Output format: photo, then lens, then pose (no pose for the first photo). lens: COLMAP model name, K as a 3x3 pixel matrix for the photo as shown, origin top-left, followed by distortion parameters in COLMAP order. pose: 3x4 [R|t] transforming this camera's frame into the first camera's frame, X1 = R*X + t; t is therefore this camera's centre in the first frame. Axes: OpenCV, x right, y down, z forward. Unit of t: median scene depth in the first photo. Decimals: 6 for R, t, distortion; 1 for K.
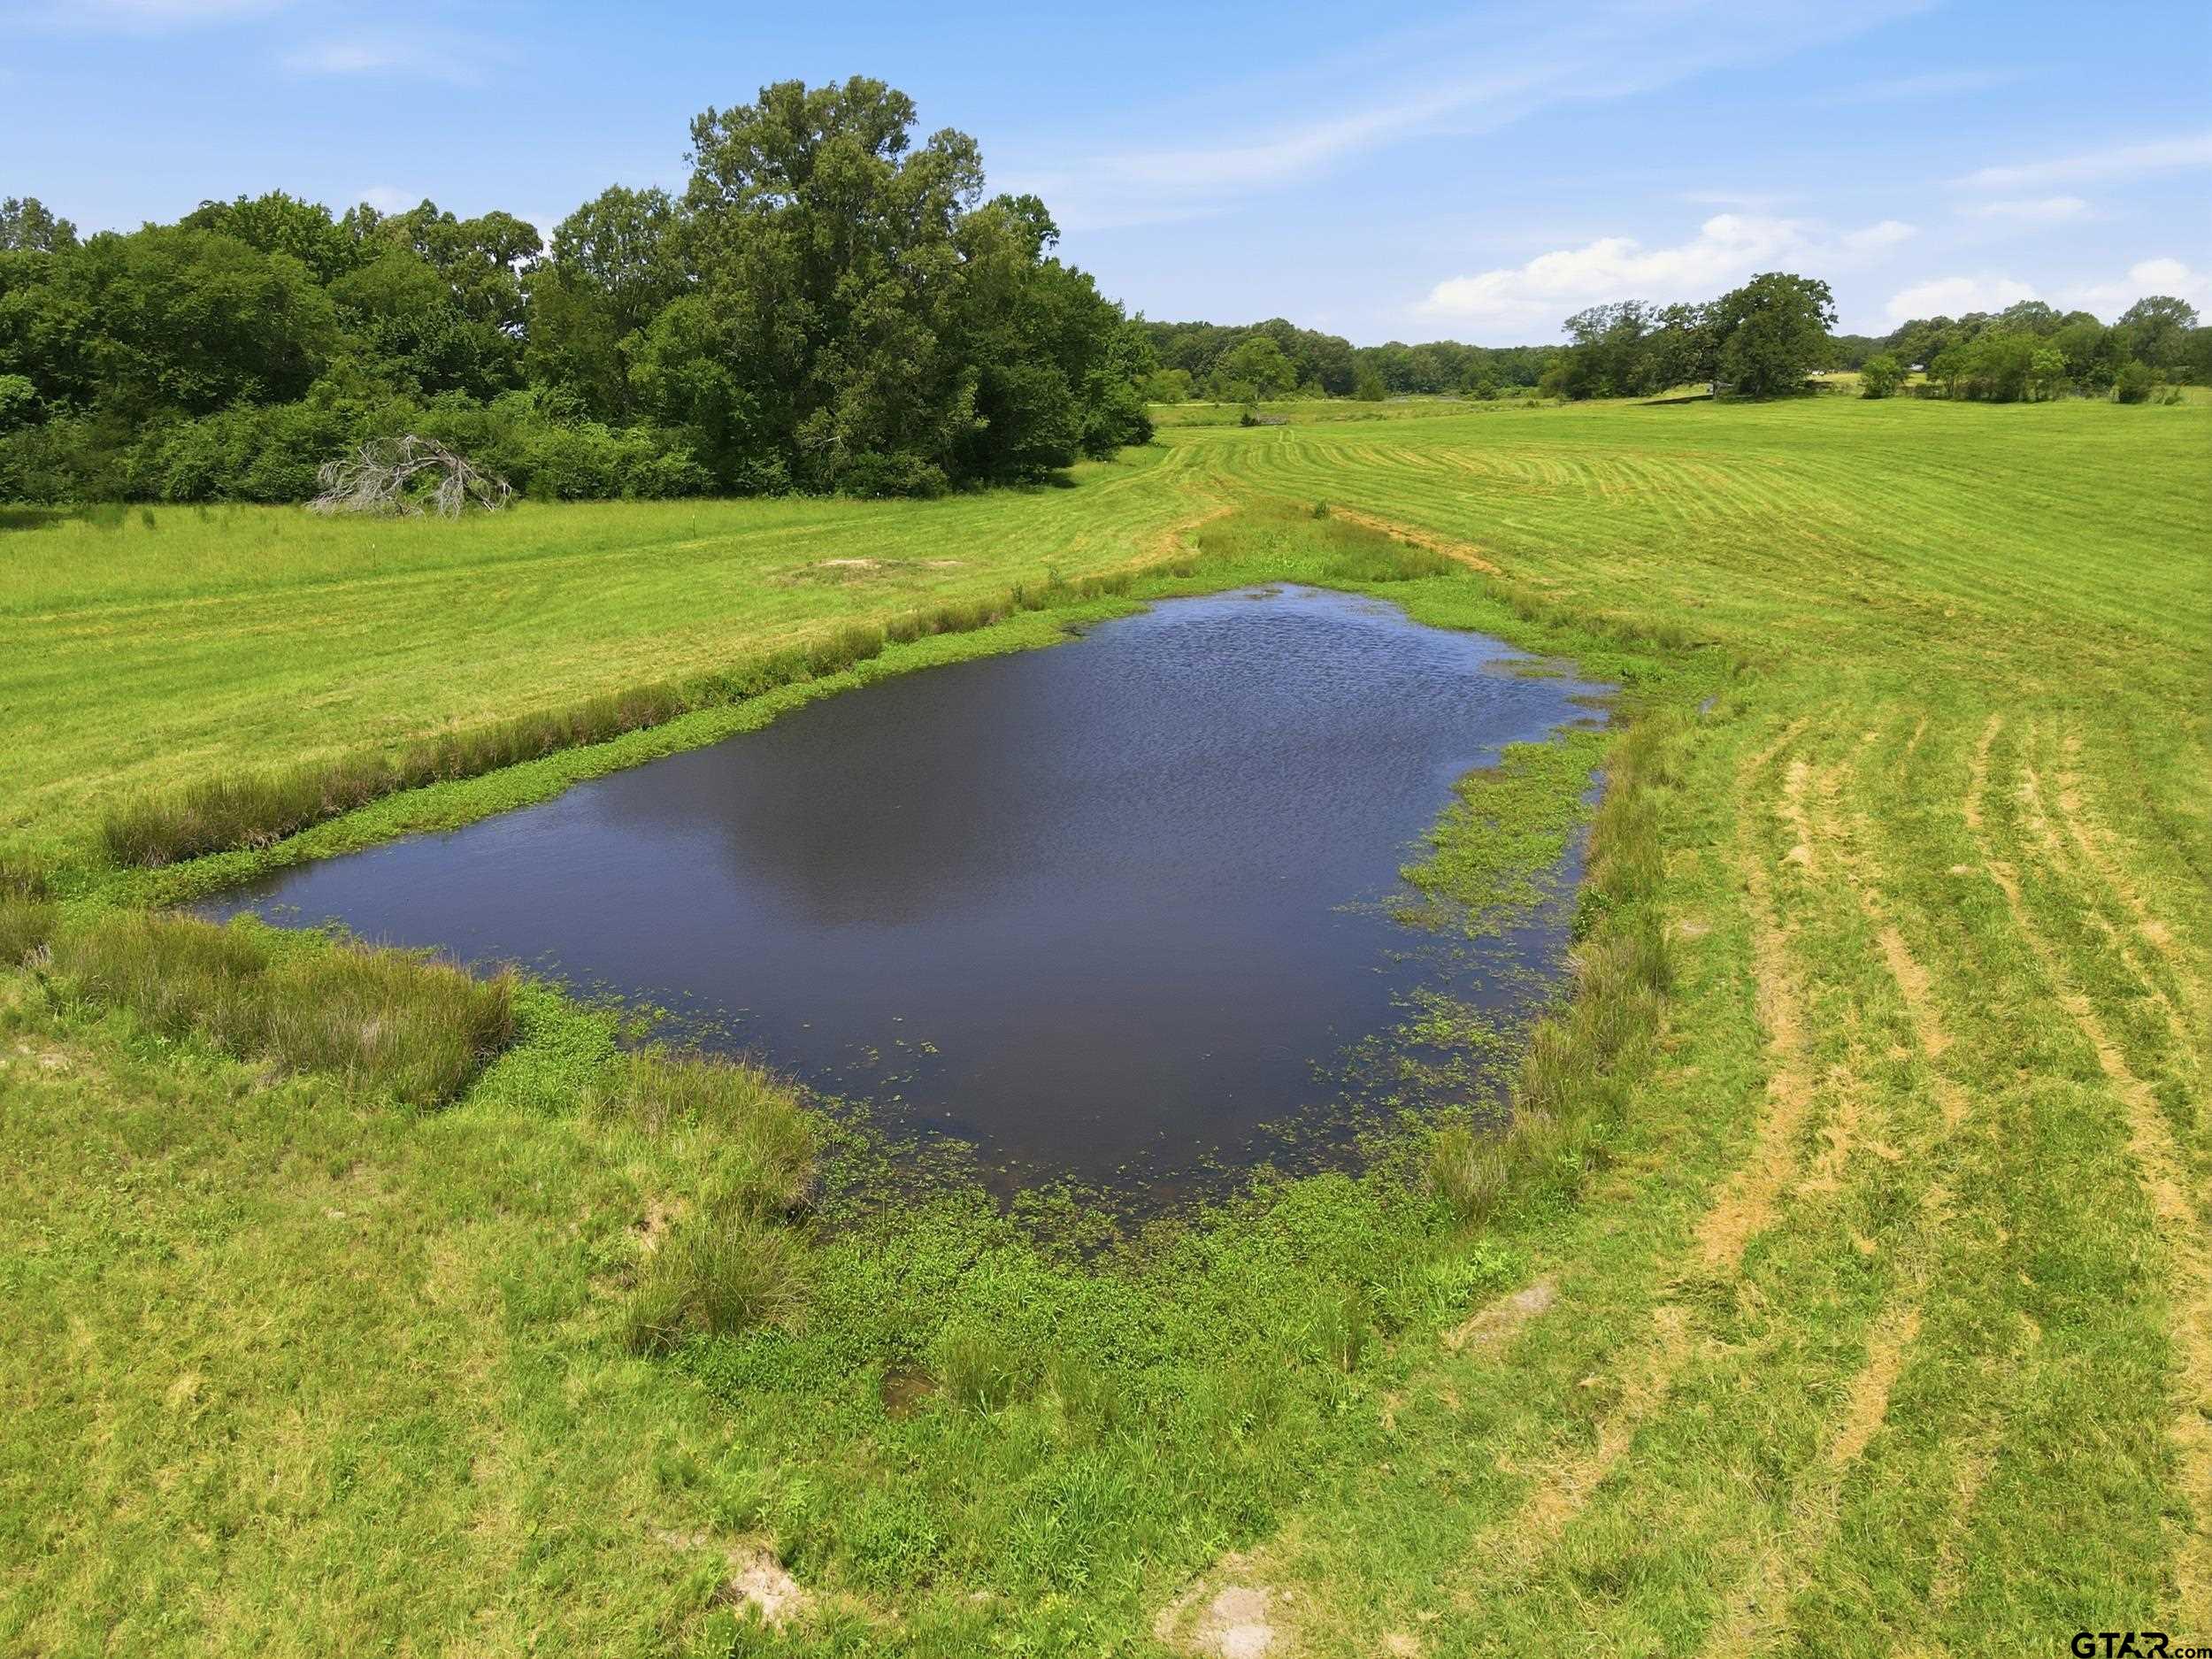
lens RADIAL K [[1622.9, 0, 1107.9], [0, 1622.9, 832.2], [0, 0, 1]] dist [-0.001535, 0.030065]
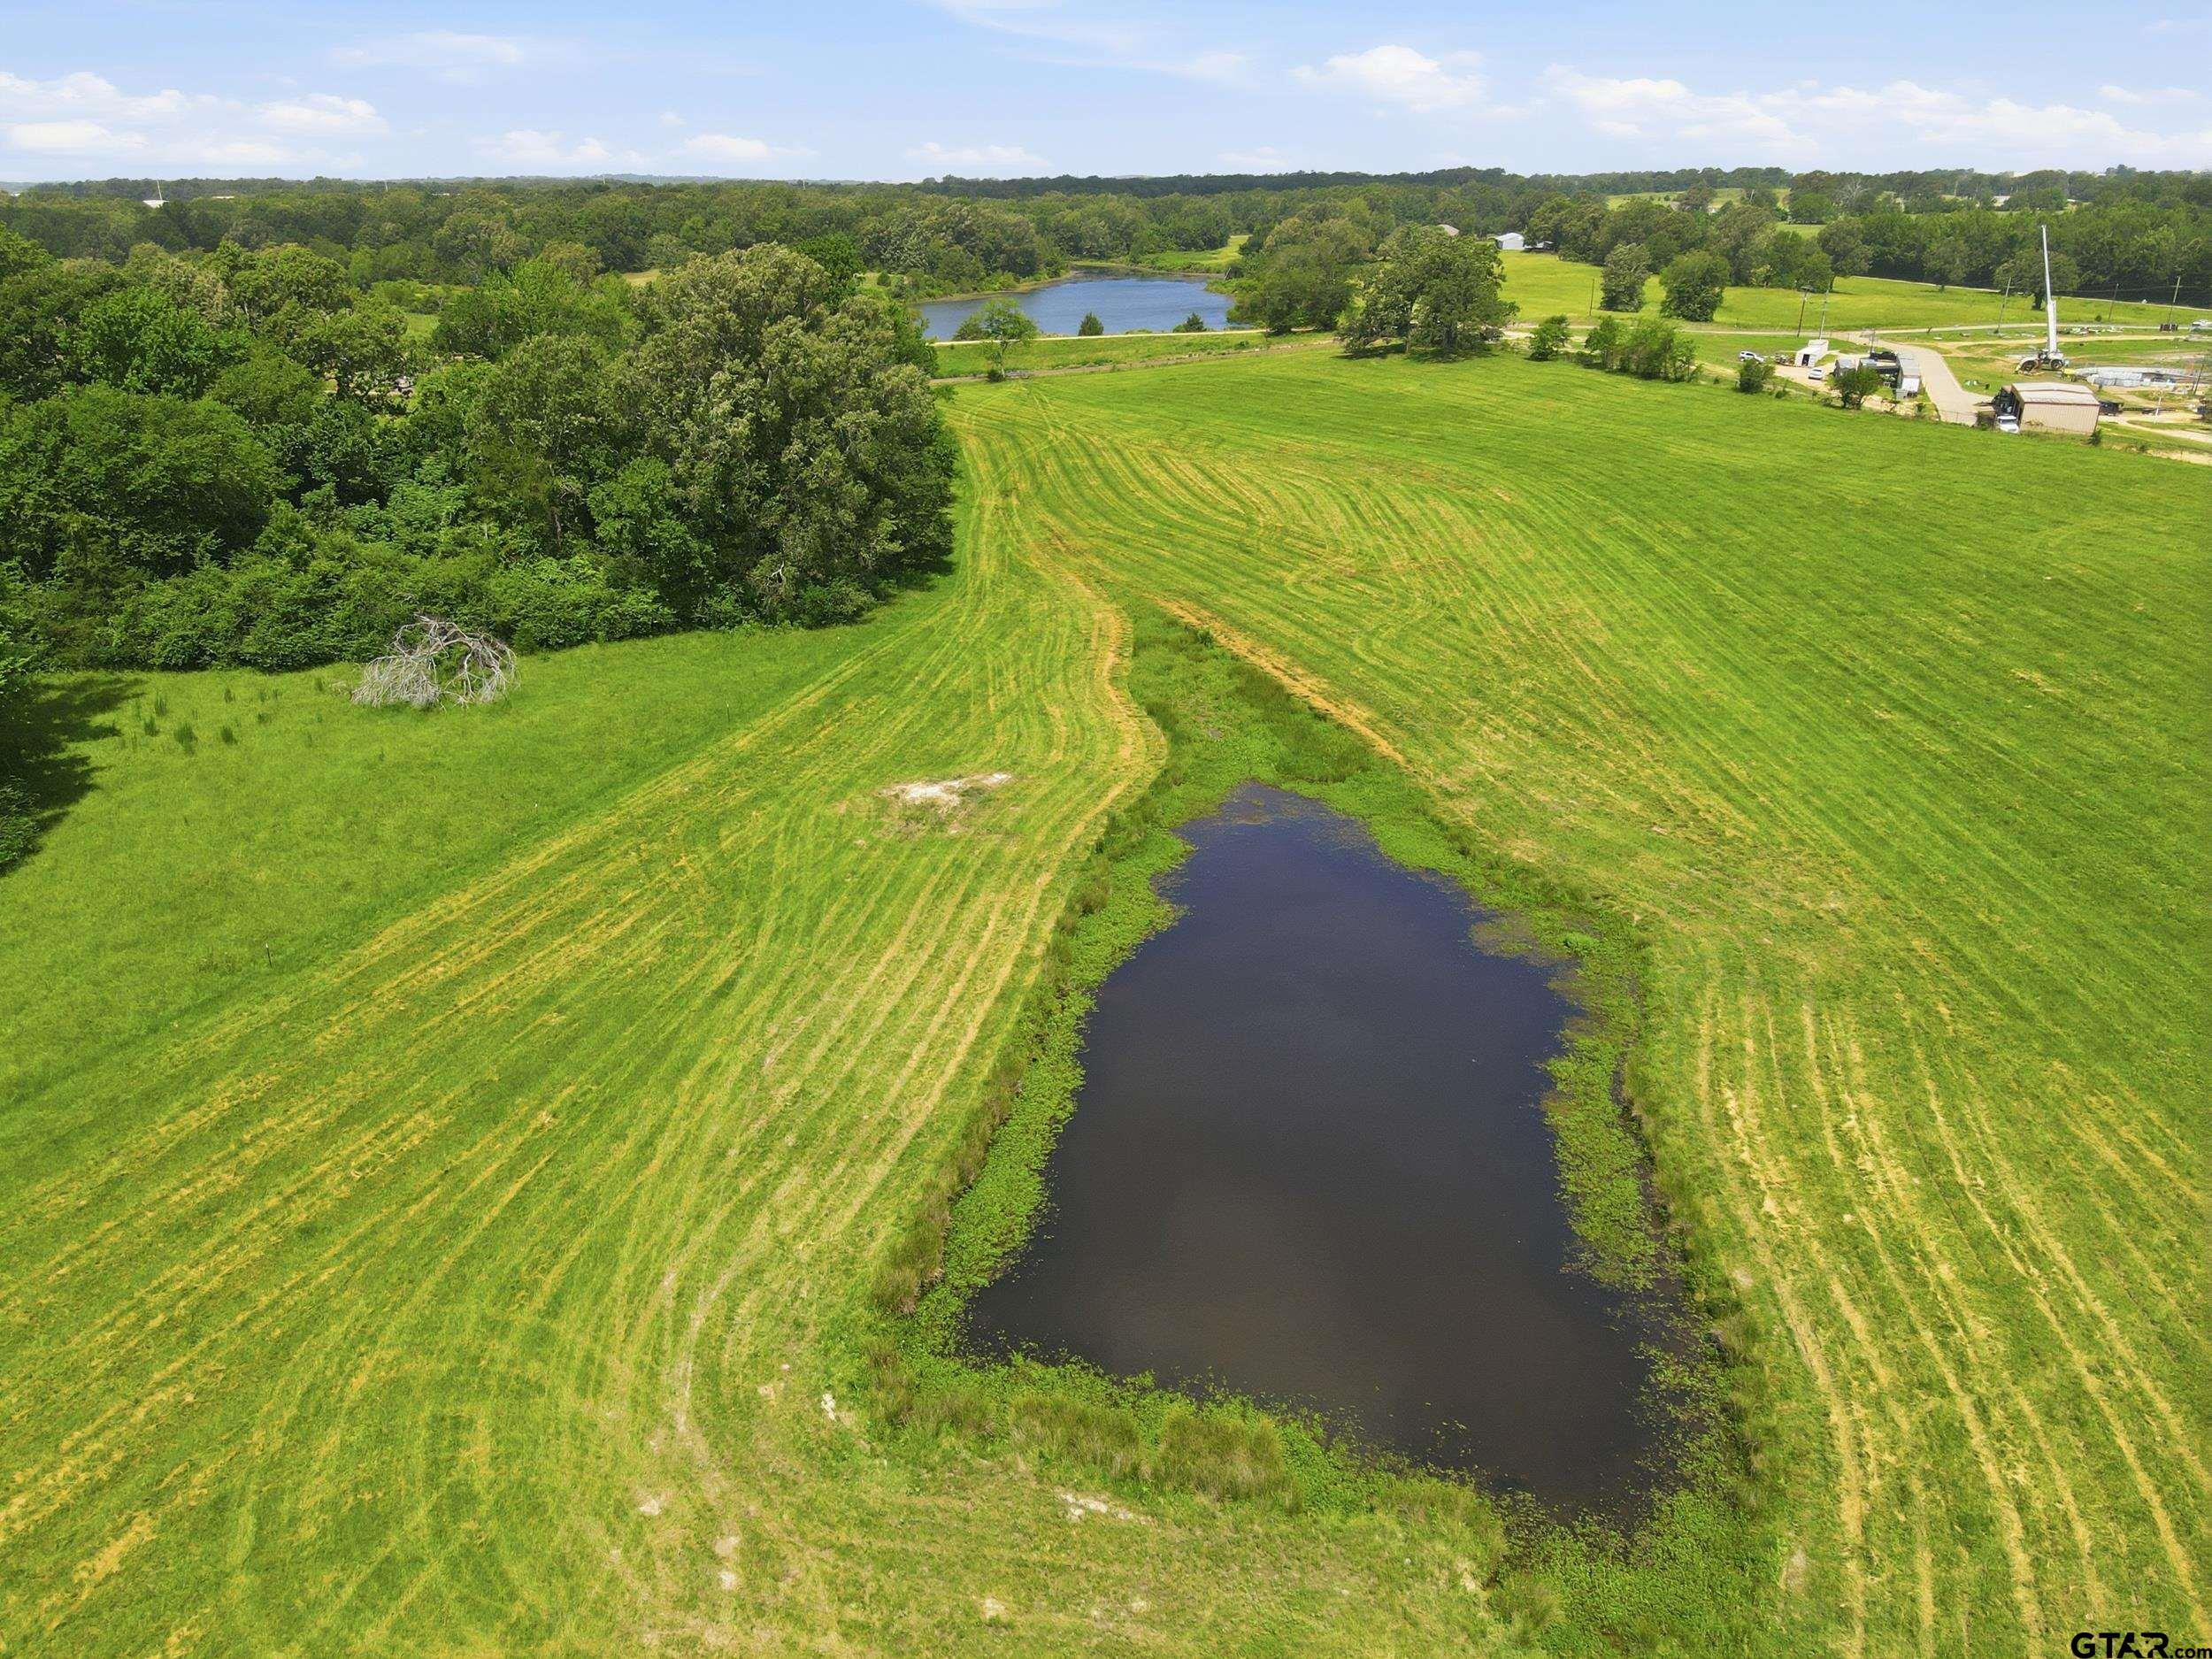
lens RADIAL K [[1622.9, 0, 1120.9], [0, 1622.9, 827.1], [0, 0, 1]] dist [-0.001535, 0.030065]
pose [[0.974873, -0.070300, 0.211379, -0.191184], [0.047691, 0.992762, 0.110224, -0.184256], [-0.217597, -0.097374, 0.971169, -0.183656]]
